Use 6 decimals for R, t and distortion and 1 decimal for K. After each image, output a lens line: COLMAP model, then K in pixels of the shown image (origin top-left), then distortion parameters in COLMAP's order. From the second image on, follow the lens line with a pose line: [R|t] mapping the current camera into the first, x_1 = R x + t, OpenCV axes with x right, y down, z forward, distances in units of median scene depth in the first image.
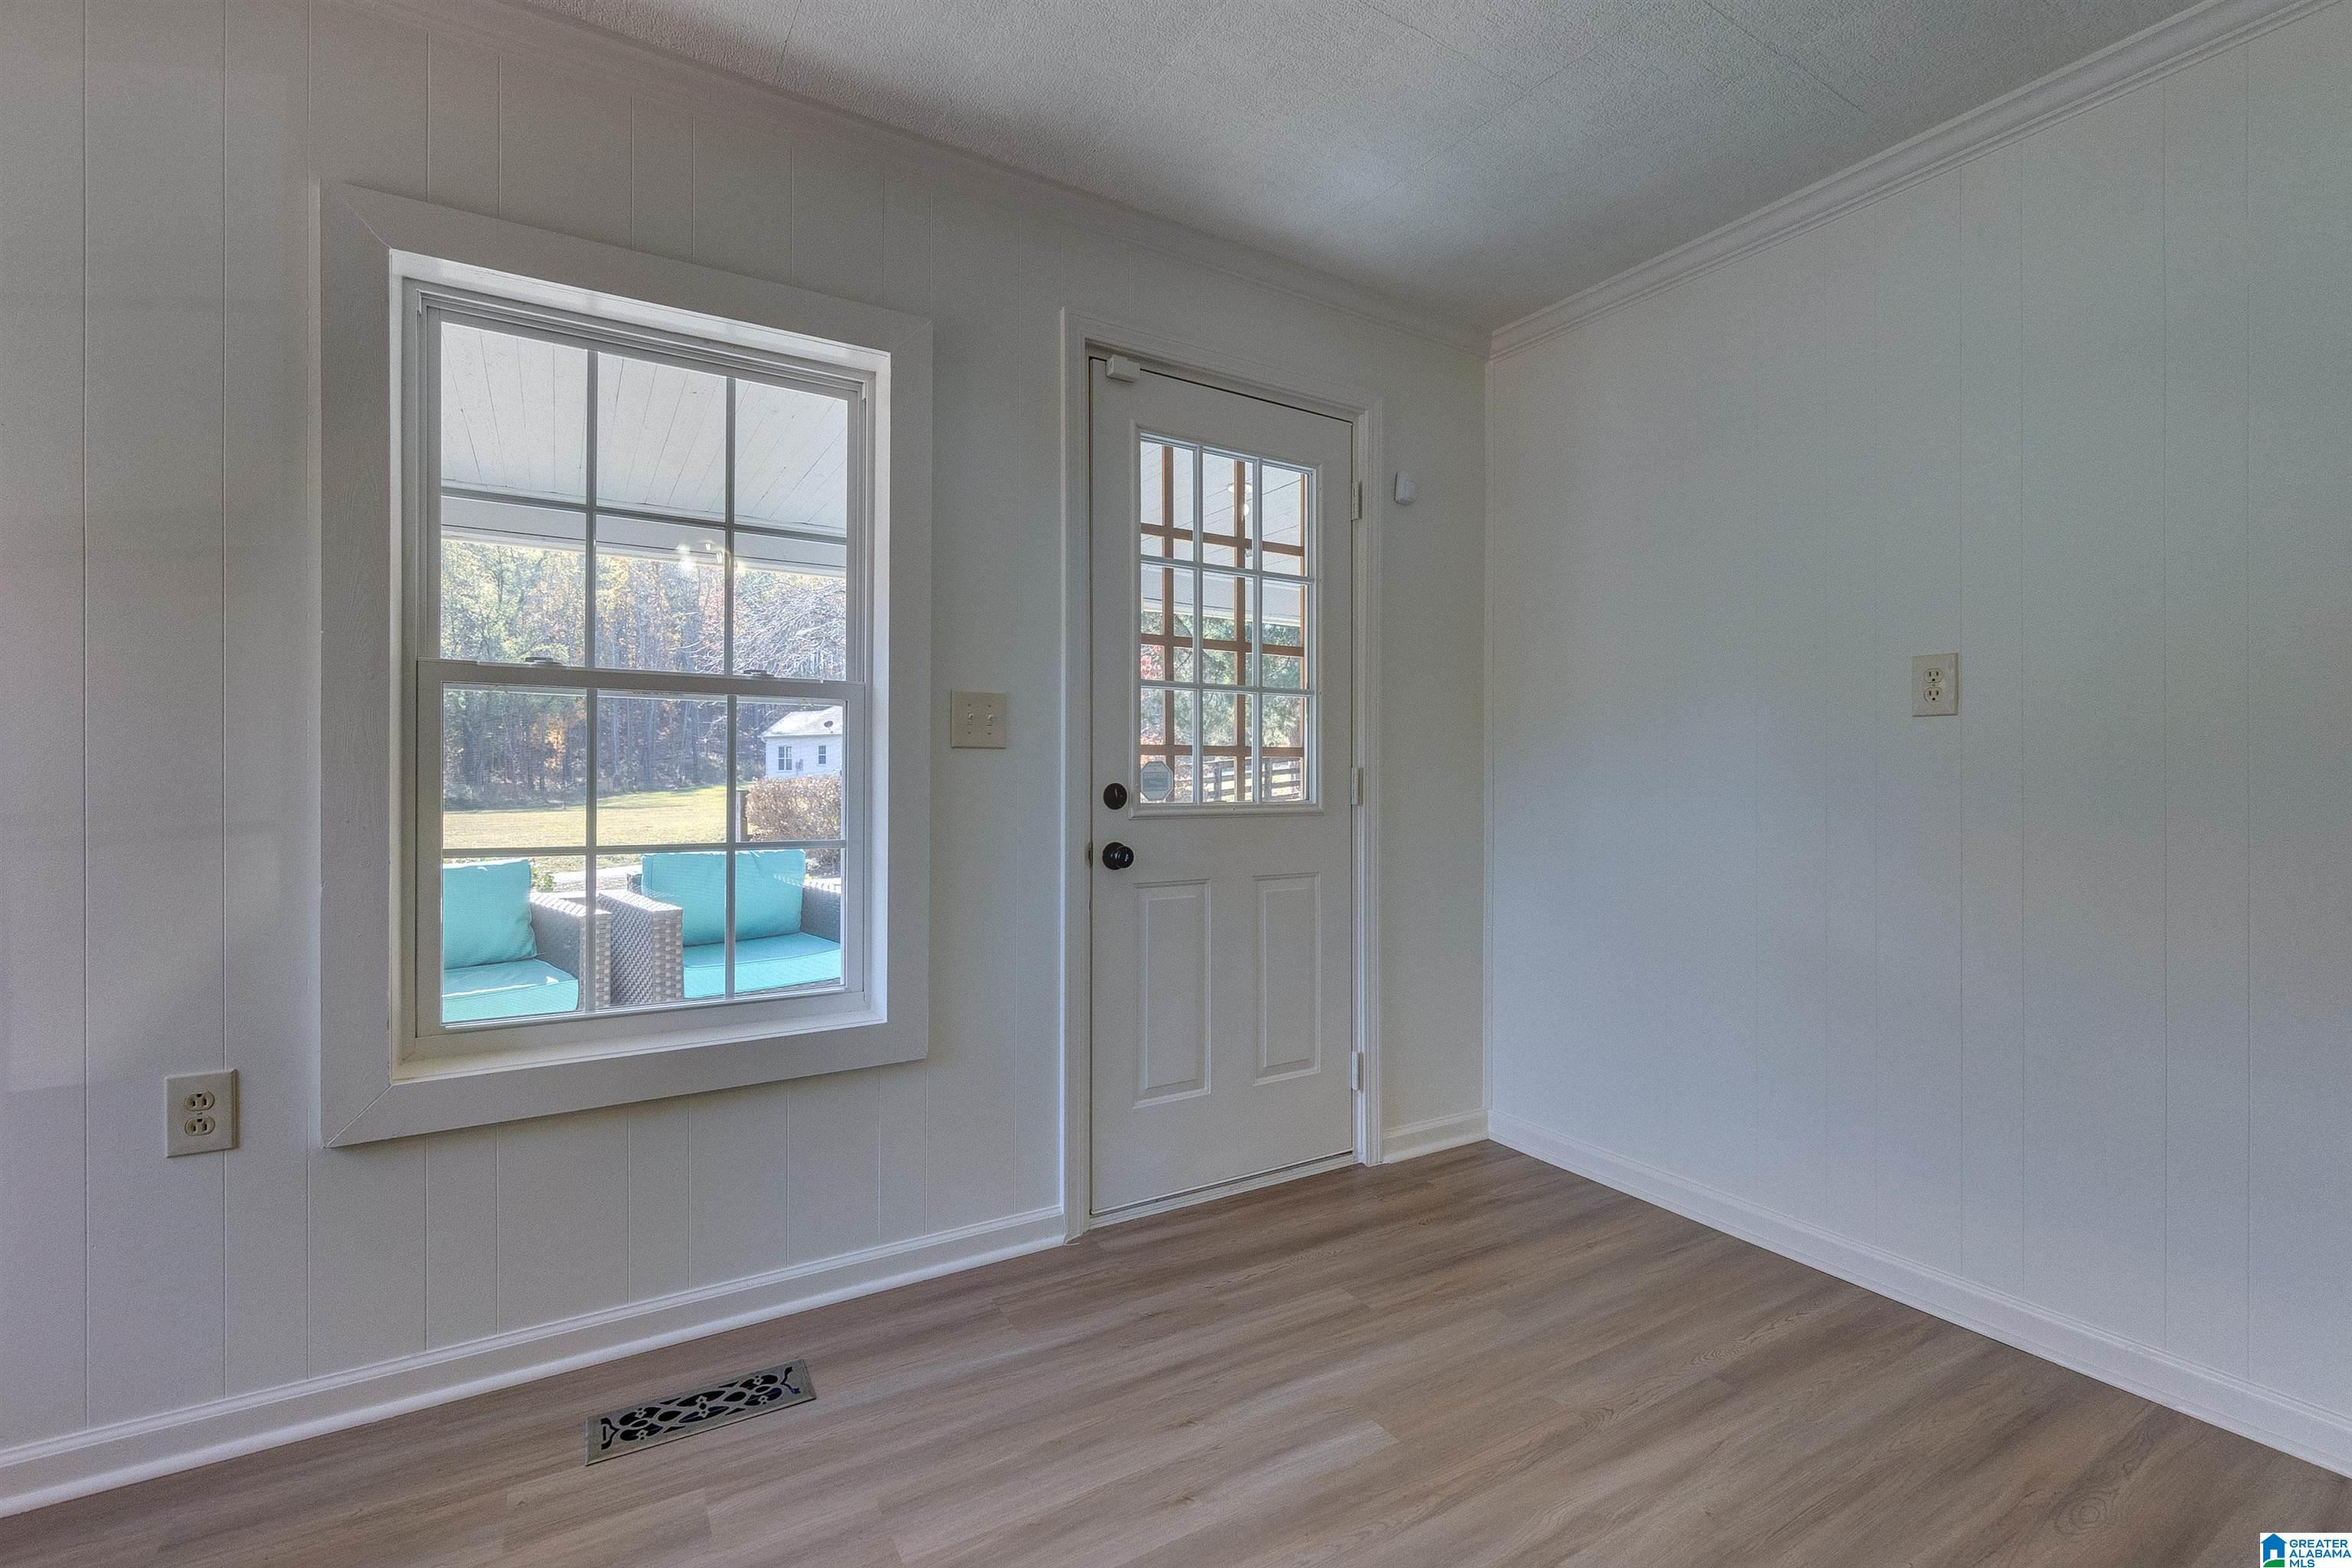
lens RADIAL K [[1015.6, 0, 1192.0], [0, 1015.6, 780.2], [0, 0, 1]] dist [-0.000016, -0.000128]
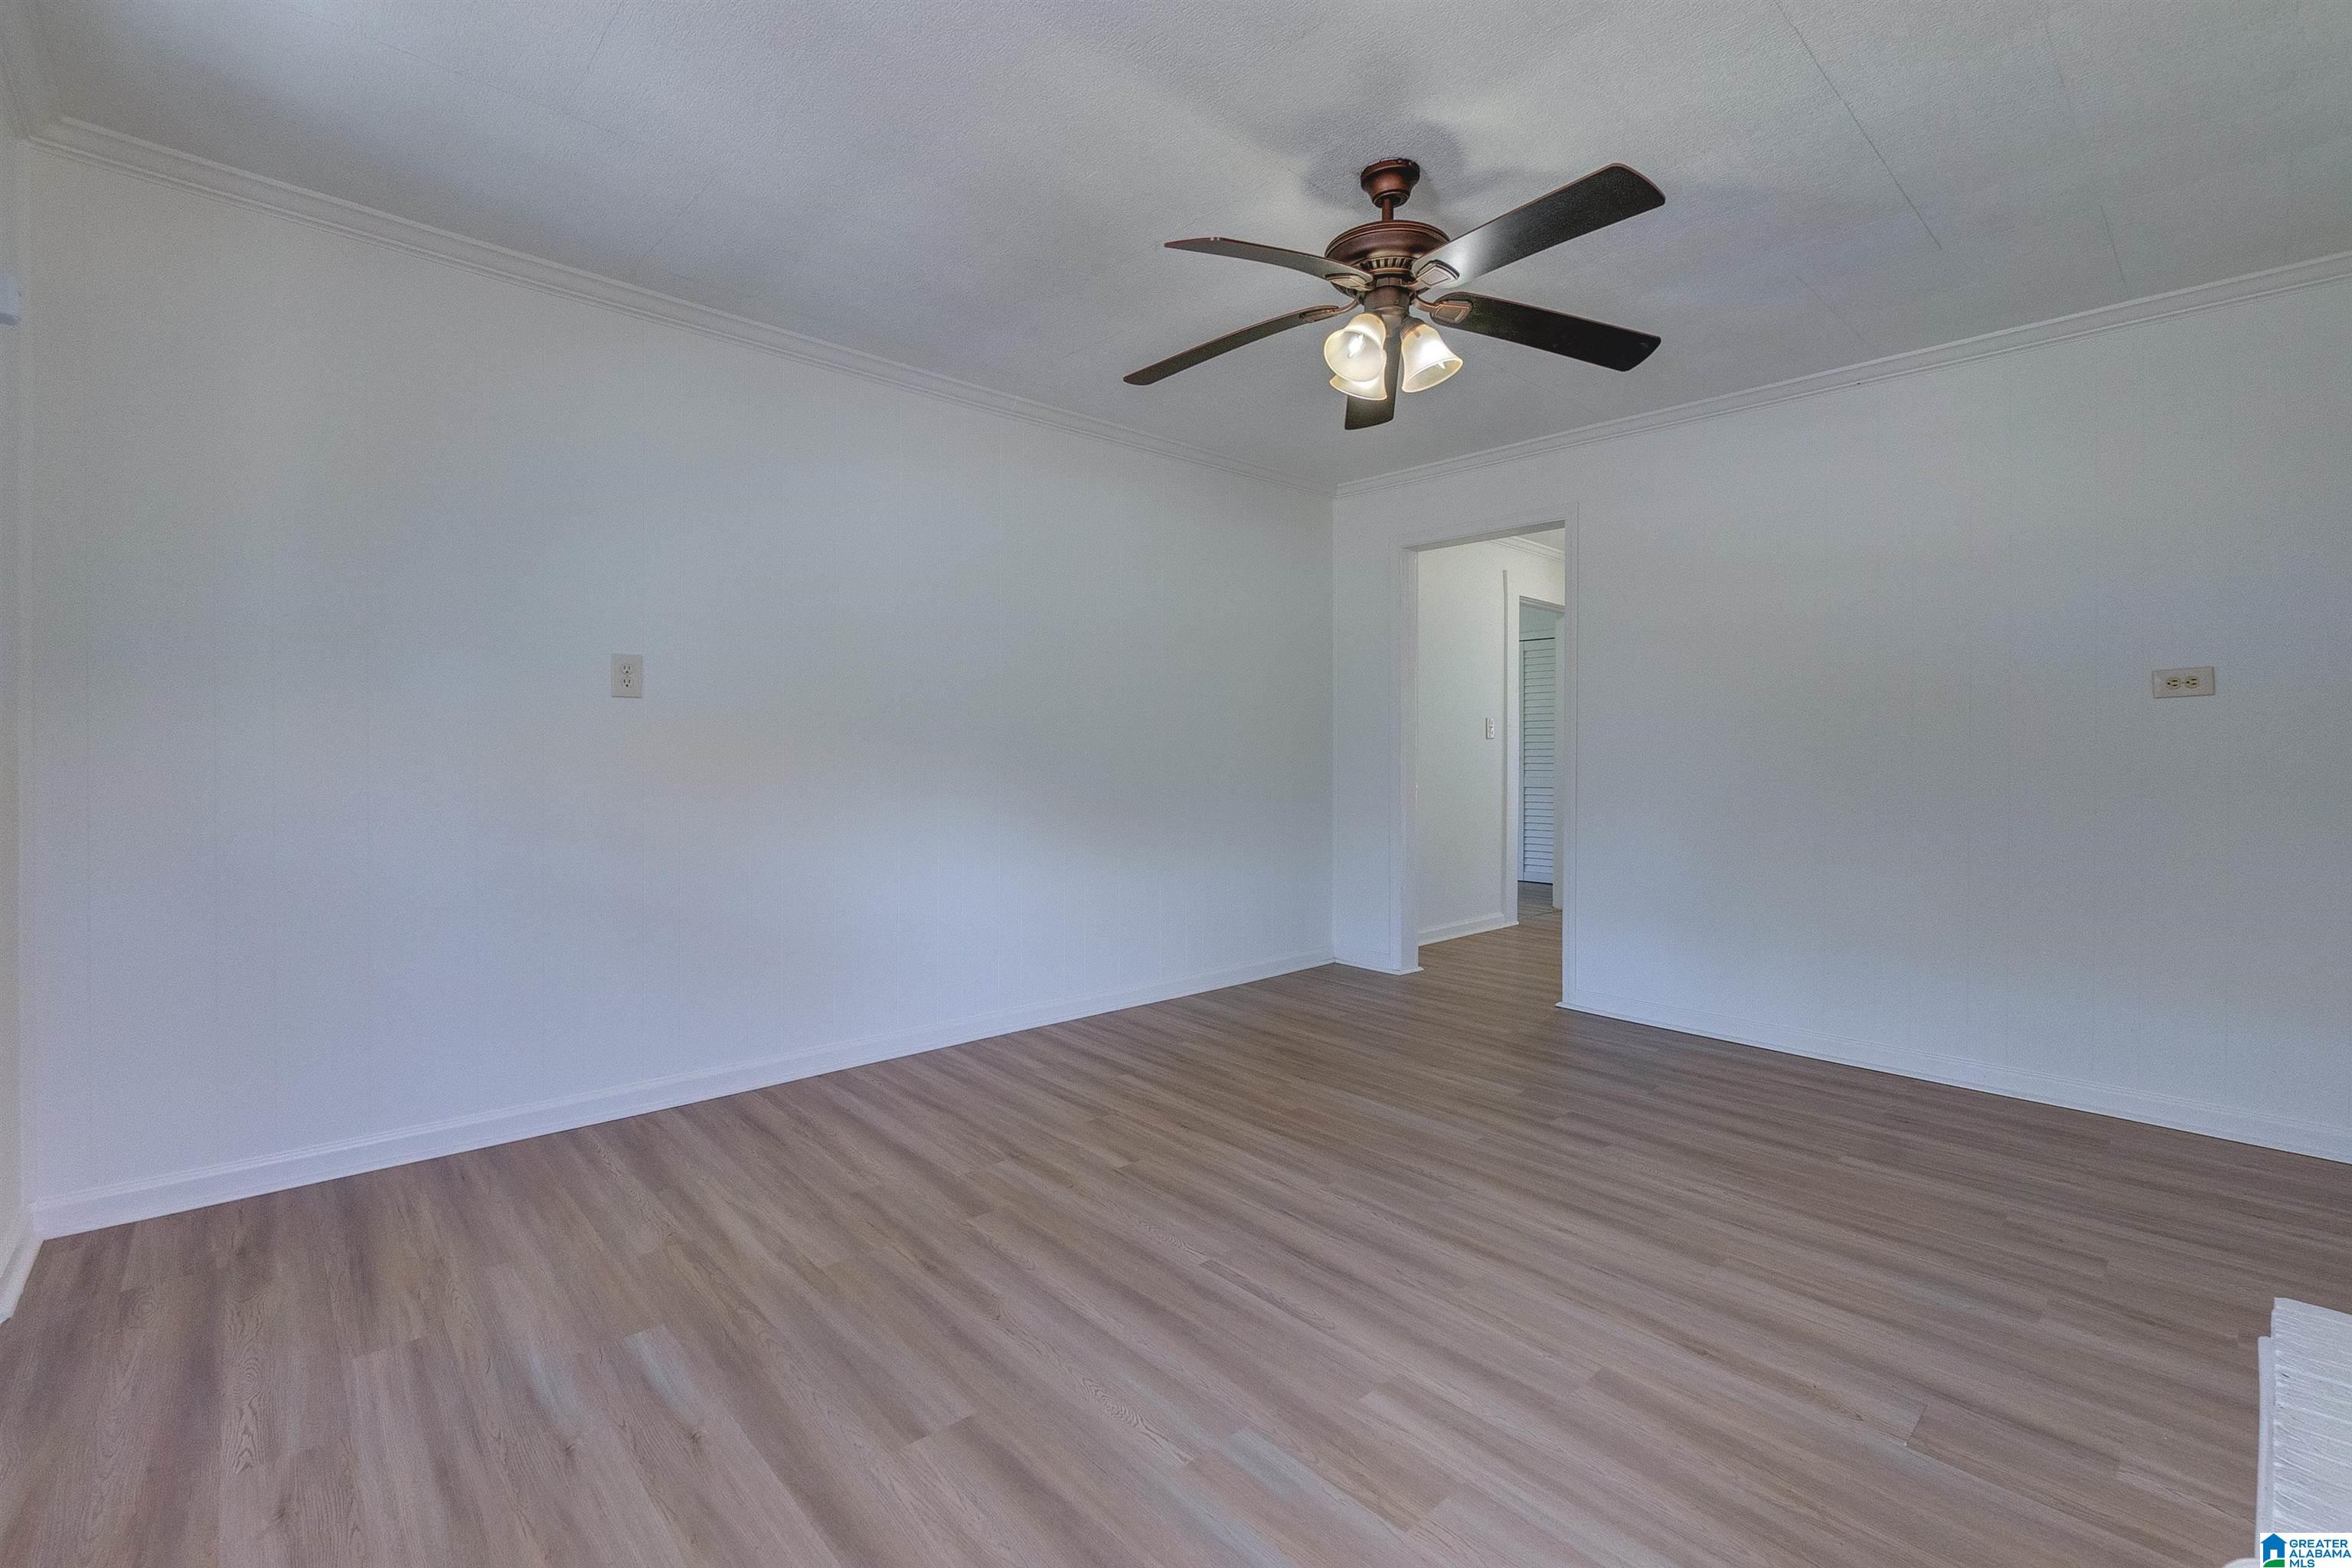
lens RADIAL K [[1015.6, 0, 1168.5], [0, 1015.6, 782.0], [0, 0, 1]] dist [-0.000016, -0.000128]
pose [[-0.185681, -0.041757, 0.981722, -0.684635], [-0.011672, 0.999120, 0.040289, -0.009956], [-0.982541, -0.003978, -0.186005, 0.446532]]
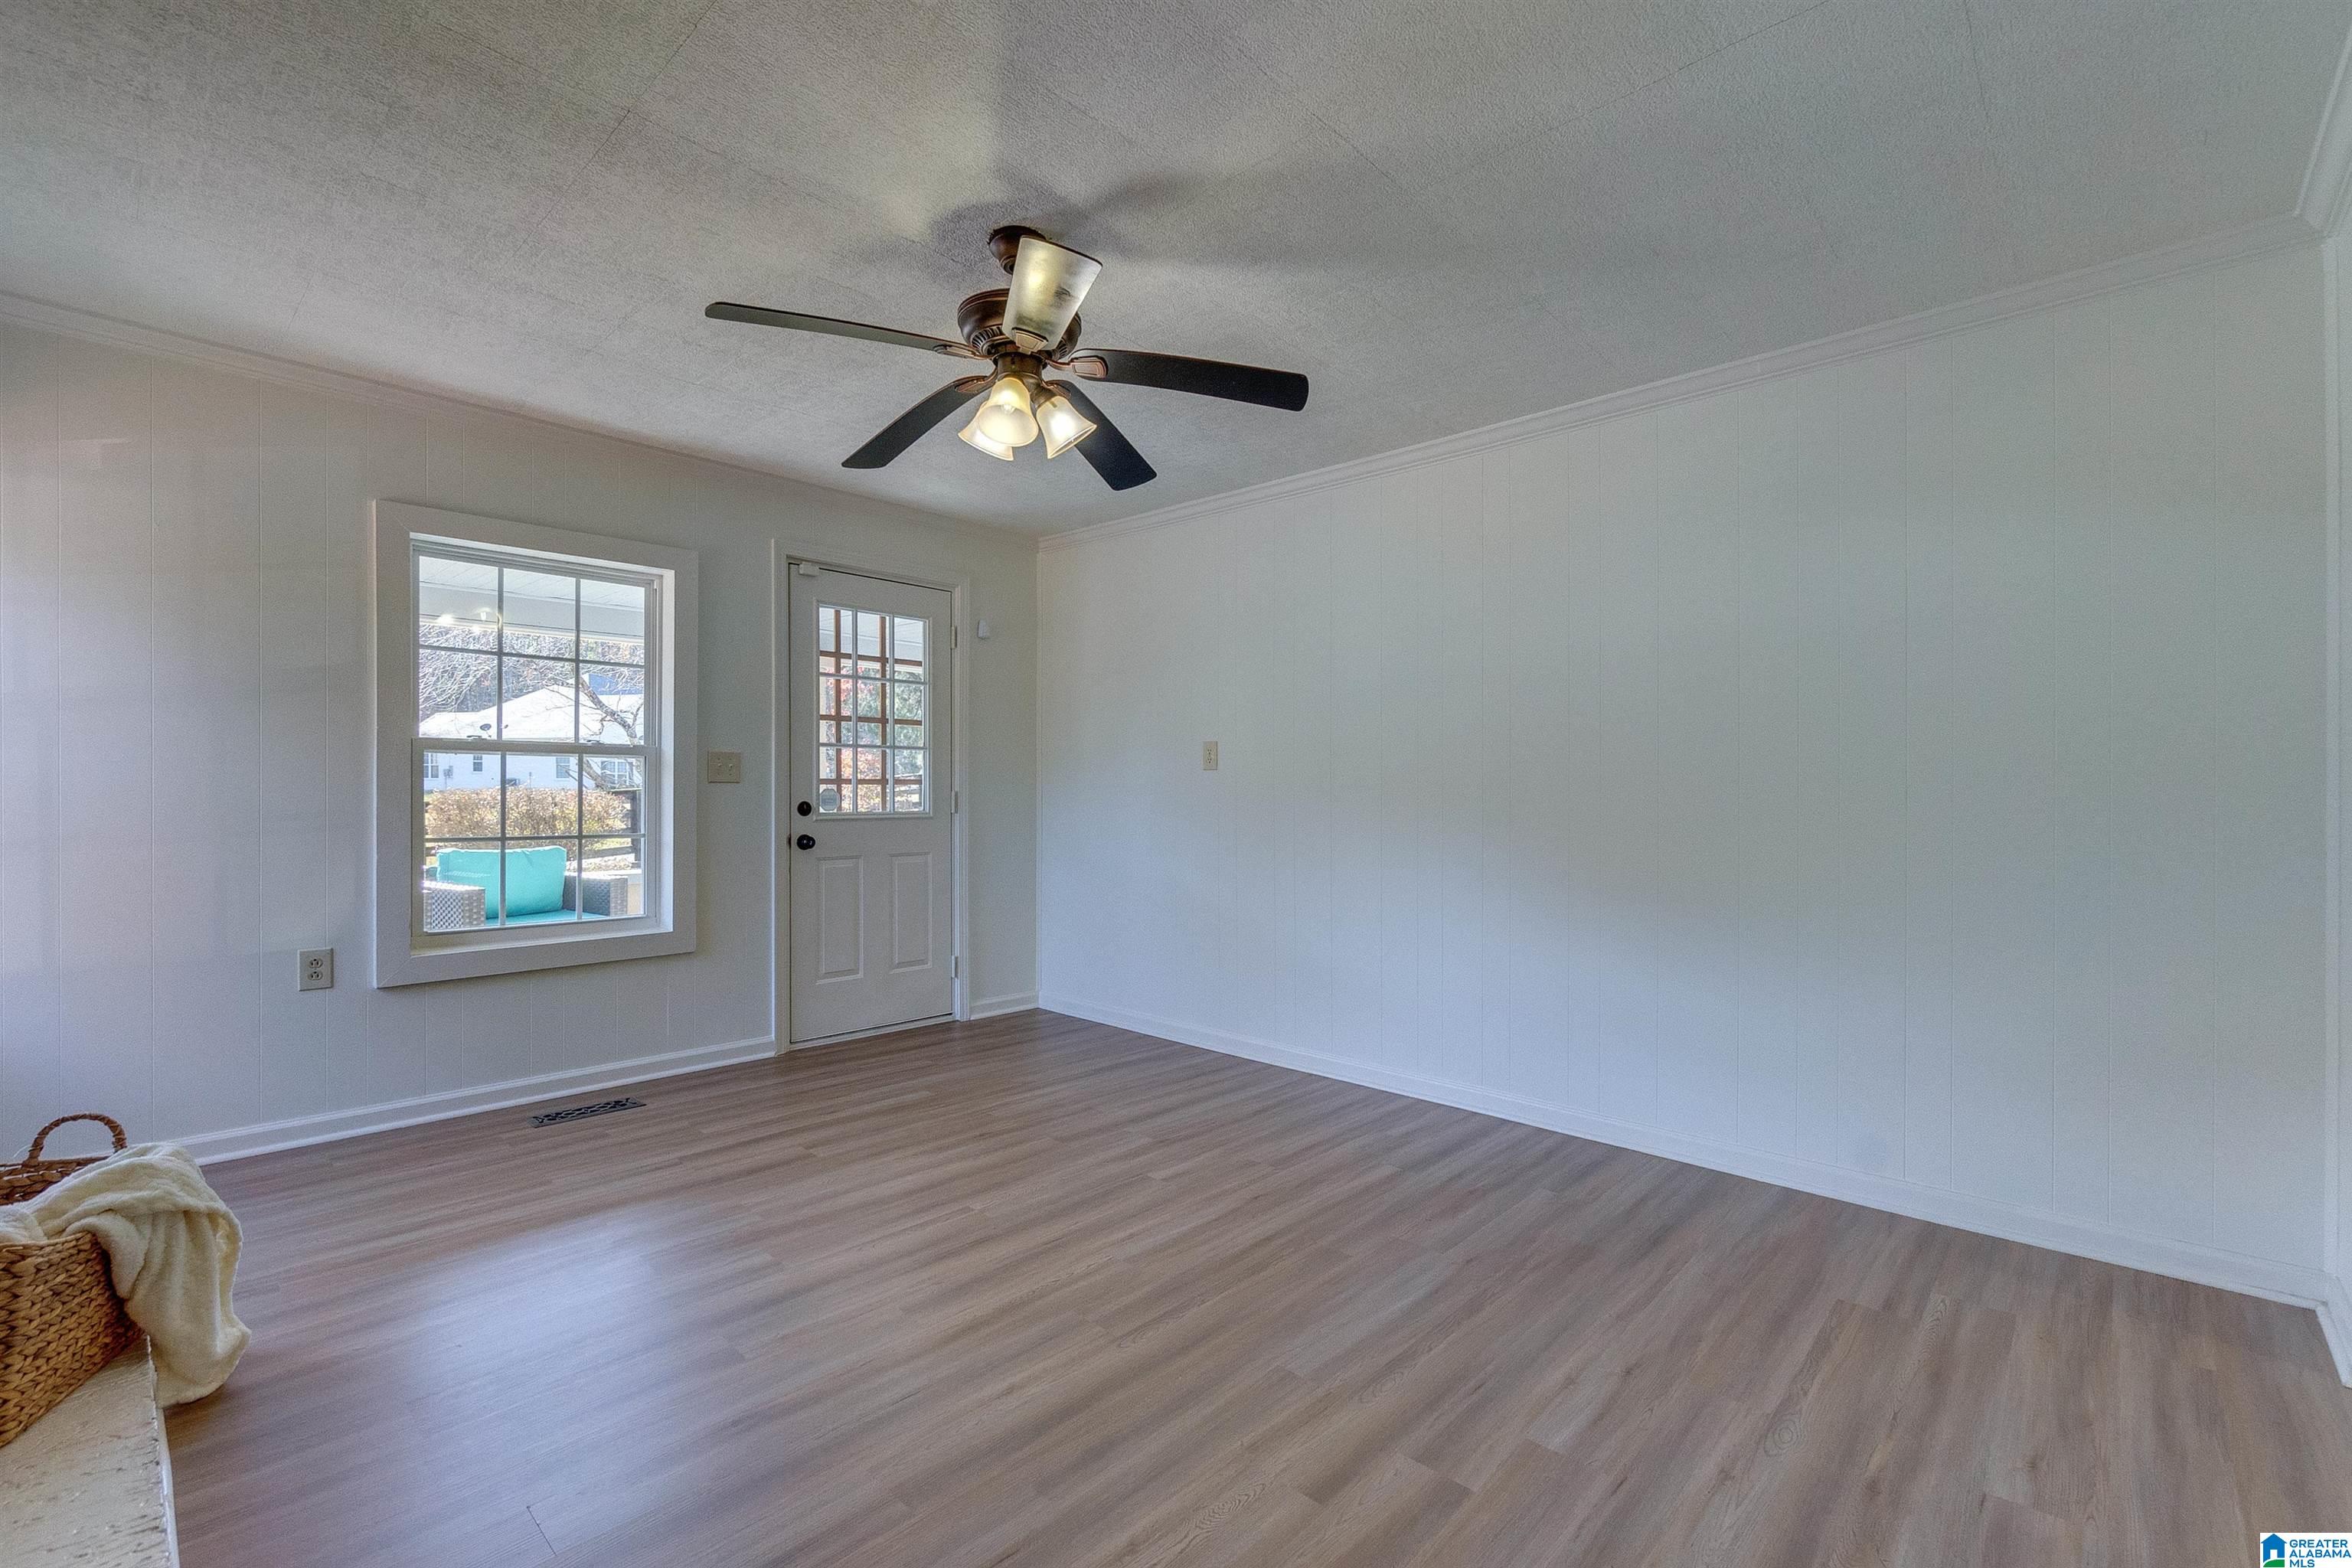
lens RADIAL K [[1015.6, 0, 1180.7], [0, 1015.6, 797.6], [0, 0, 1]] dist [-0.000016, -0.000128]
pose [[0.965243, -0.000816, 0.261352, 0.096037], [-0.001324, 0.999967, 0.008013, -0.018709], [-0.261350, -0.008080, 0.965210, -0.897236]]
